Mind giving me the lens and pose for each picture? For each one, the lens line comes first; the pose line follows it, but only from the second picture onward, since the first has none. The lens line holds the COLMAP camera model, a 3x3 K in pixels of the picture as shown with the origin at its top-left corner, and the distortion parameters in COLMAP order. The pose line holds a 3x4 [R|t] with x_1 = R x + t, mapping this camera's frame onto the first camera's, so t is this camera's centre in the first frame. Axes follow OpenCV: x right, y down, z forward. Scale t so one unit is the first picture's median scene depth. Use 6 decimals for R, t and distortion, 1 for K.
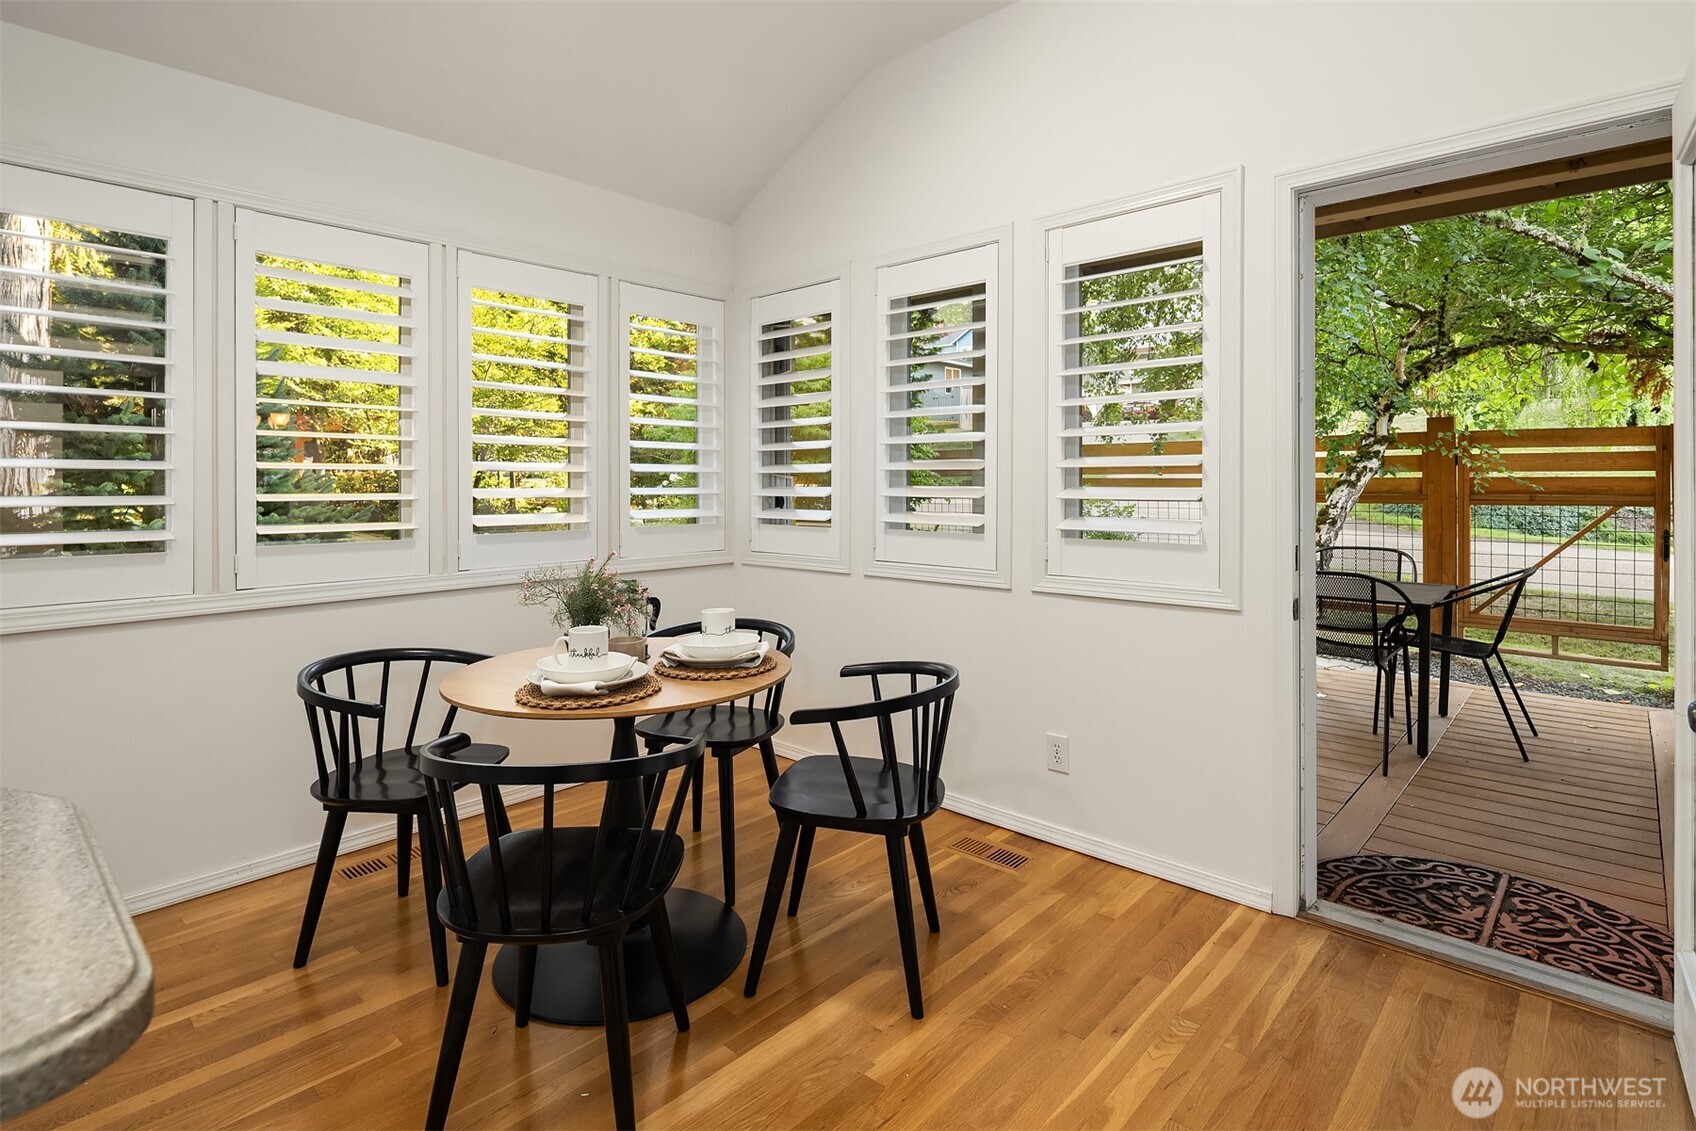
lens RADIAL K [[837.7, 0, 848.7], [0, 837.7, 483.9], [0, 0, 1]] dist [0.000208, 0.000059]
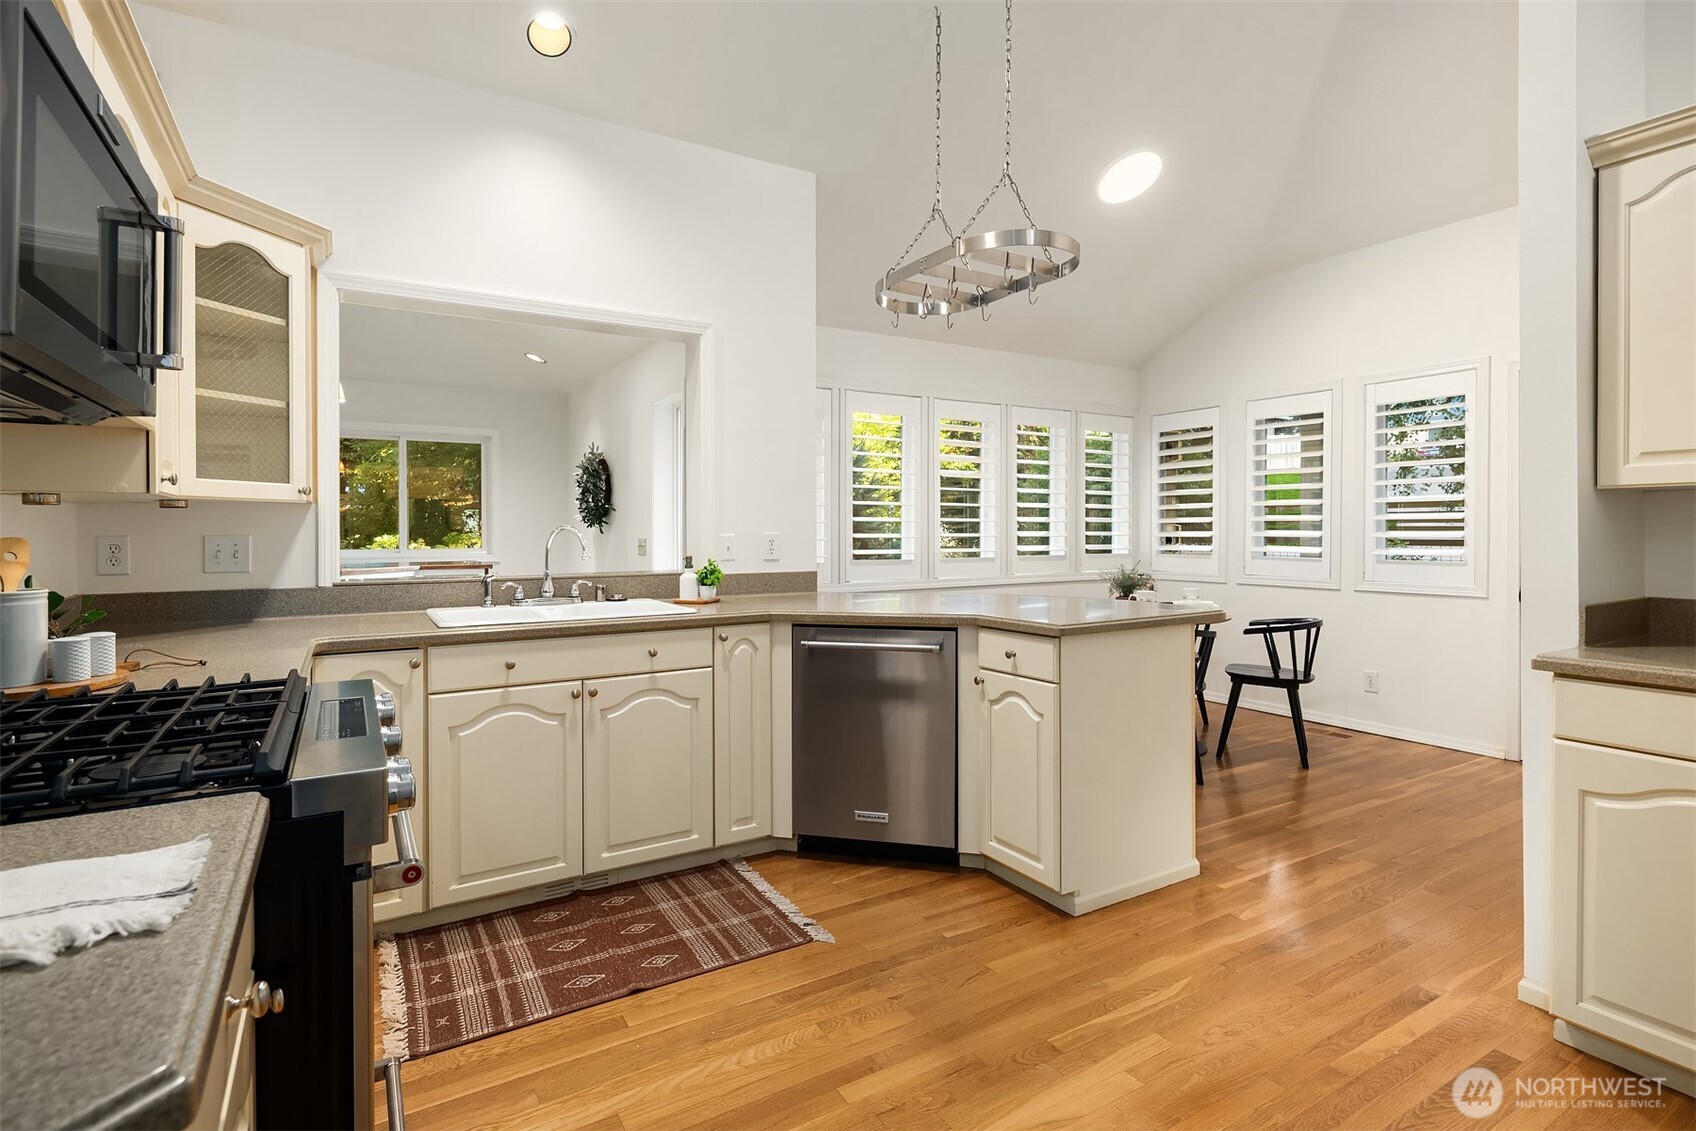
lens RADIAL K [[824.3, 0, 840.5], [0, 824.3, 534.6], [0, 0, 1]] dist [0.002777, -0.000063]
pose [[0.957201, 0.002585, -0.289413, -0.308759], [-0.001586, 0.999992, 0.003686, 0.006714], [0.289420, -0.003069, 0.957197, -0.957657]]
